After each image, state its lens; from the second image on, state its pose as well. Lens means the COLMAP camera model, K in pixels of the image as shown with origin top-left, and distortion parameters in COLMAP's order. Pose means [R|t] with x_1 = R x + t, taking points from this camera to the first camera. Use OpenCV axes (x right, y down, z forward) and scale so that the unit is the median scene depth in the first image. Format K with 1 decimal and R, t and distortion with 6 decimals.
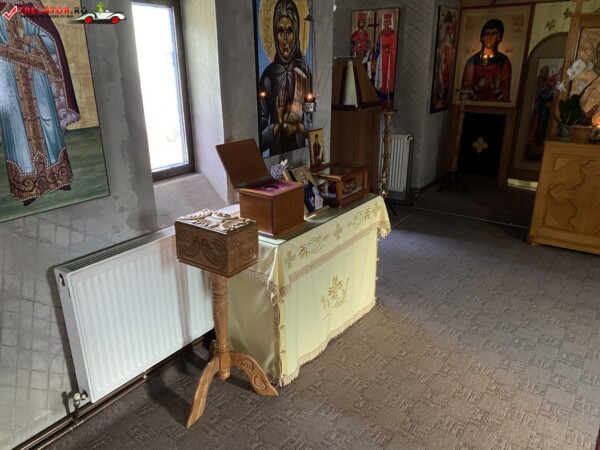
lens RADIAL K [[456.2, 0, 302.2], [0, 456.2, 222.2], [0, 0, 1]] dist [0.025419, -0.010579]
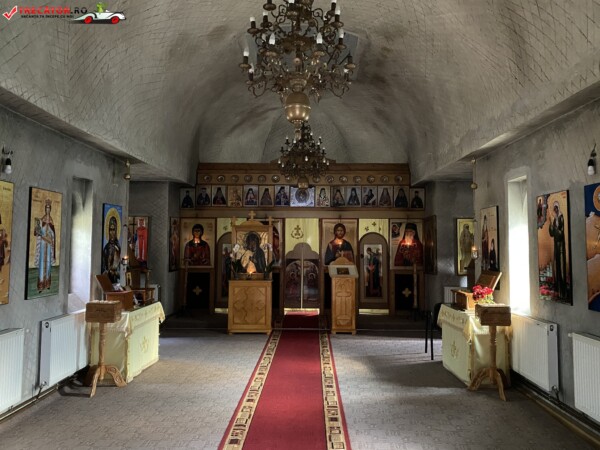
lens RADIAL K [[456.2, 0, 302.2], [0, 456.2, 222.2], [0, 0, 1]] dist [0.025419, -0.010579]
pose [[0.821580, 0.040233, 0.568672, -0.316961], [0.179299, 0.928652, -0.324741, 0.253597], [-0.541164, 0.368763, 0.755748, -0.693217]]
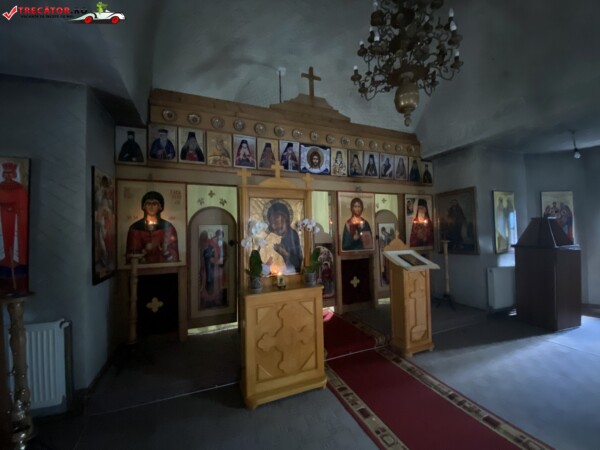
lens RADIAL K [[241.1, 0, 298.0], [0, 241.1, 226.8], [0, 0, 1]] dist [0.020657, -0.020402]
pose [[0.531019, 0.013320, 0.847255, 0.110404], [0.299633, 0.932326, -0.202453, -0.141994], [-0.792615, 0.361372, 0.491092, 0.476182]]
